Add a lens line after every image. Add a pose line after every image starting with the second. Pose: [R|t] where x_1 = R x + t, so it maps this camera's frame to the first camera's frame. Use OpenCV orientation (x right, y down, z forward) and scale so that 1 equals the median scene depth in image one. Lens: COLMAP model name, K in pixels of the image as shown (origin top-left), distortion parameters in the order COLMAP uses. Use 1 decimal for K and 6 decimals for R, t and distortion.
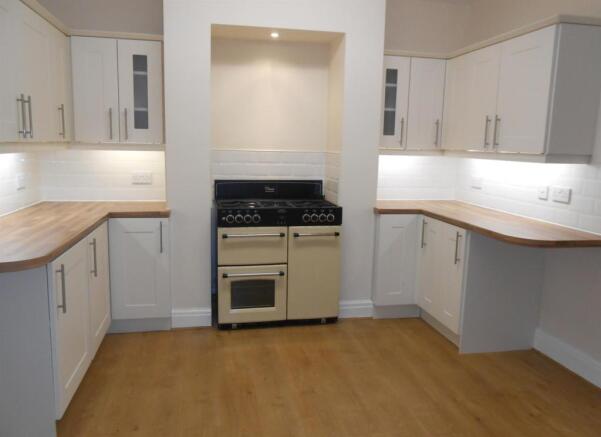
lens RADIAL K [[484.7, 0, 300.6], [0, 484.7, 213.9], [0, 0, 1]] dist [-0.001801, 0.004656]
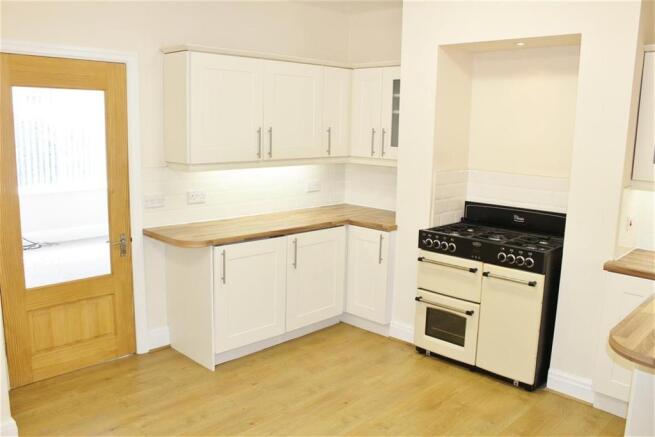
lens RADIAL K [[552.7, 0, 327.5], [0, 552.7, 221.1], [0, 0, 1]] dist [-0.149103, 0.110571]
pose [[0.565589, 0.136317, -0.813343, 0.610036], [-0.129311, 0.988704, 0.075786, -0.087016], [0.814486, 0.062311, 0.576827, 0.191288]]
